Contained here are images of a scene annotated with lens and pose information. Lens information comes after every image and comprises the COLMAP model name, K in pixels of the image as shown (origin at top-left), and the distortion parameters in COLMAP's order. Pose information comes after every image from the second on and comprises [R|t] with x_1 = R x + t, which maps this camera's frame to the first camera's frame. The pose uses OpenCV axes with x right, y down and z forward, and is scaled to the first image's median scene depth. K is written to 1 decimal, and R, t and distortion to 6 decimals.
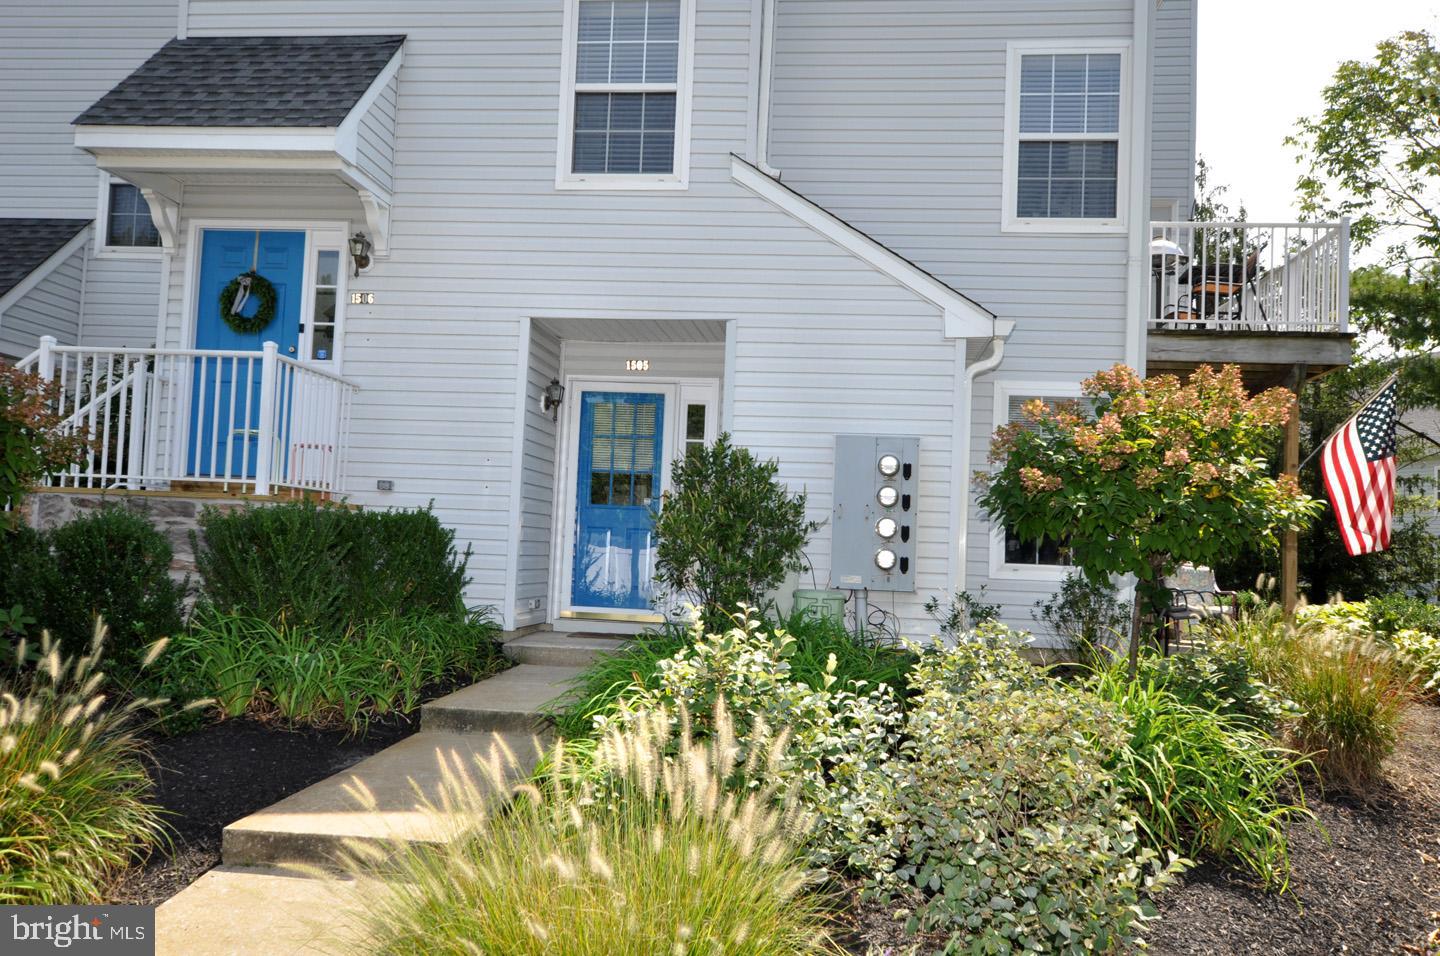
lens RADIAL K [[1200.5, 0, 720.6], [0, 1200.5, 475.2], [0, 0, 1]] dist [0.021732, 0.002957]
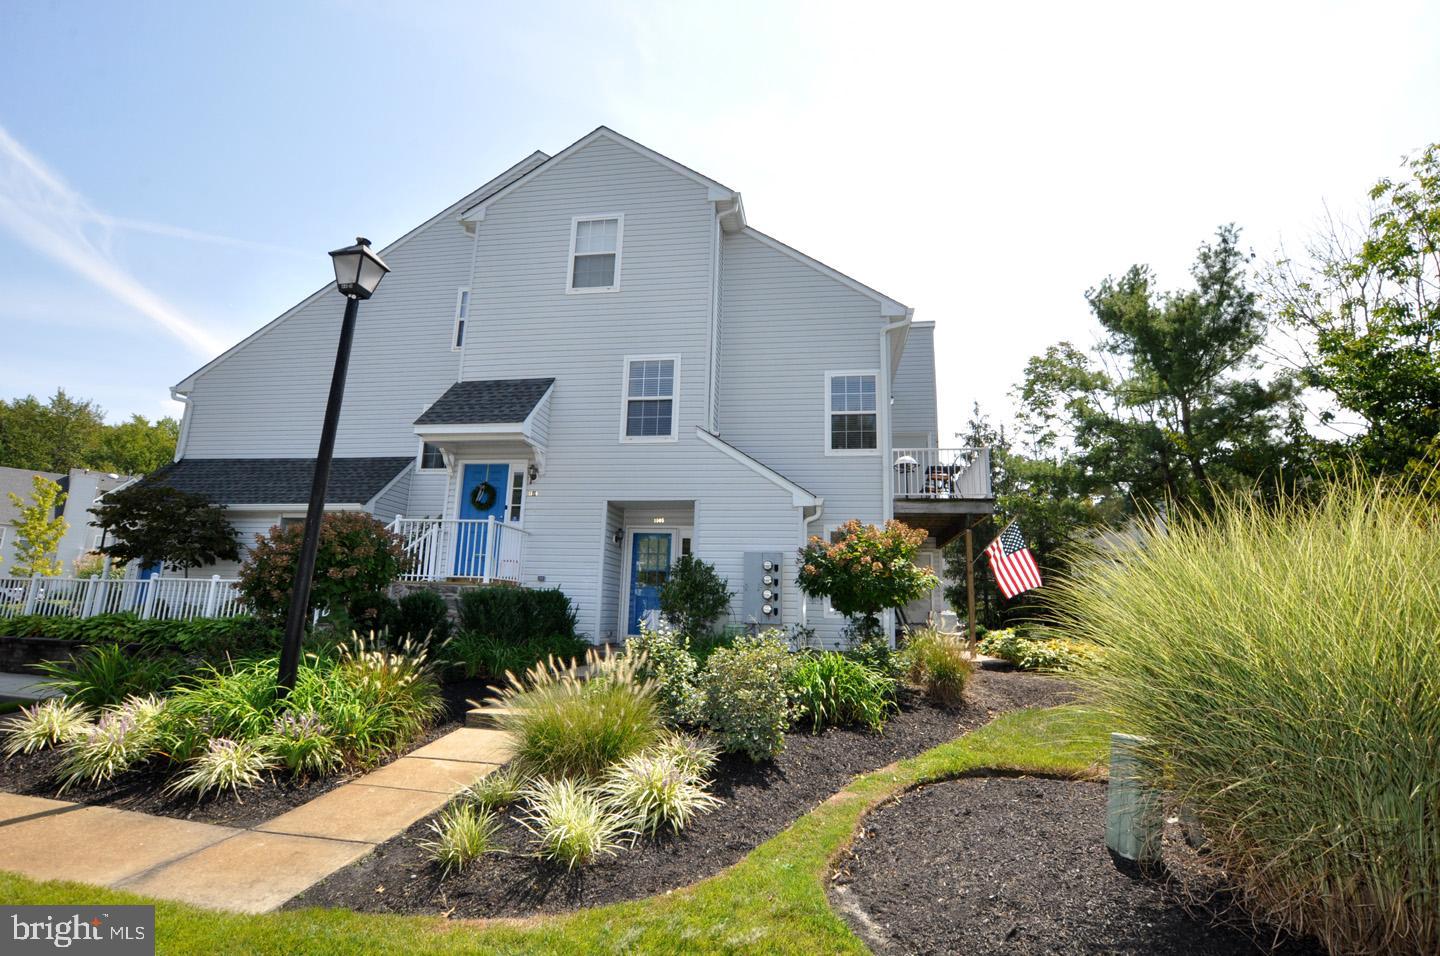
lens RADIAL K [[674.8, 0, 717.2], [0, 674.8, 475.4], [0, 0, 1]] dist [-0.043364, -0.000207]
pose [[0.999018, -0.022640, -0.038083, 0.092257], [0.017035, 0.989788, -0.141525, 0.001606], [0.040898, 0.140738, 0.989202, -0.225313]]
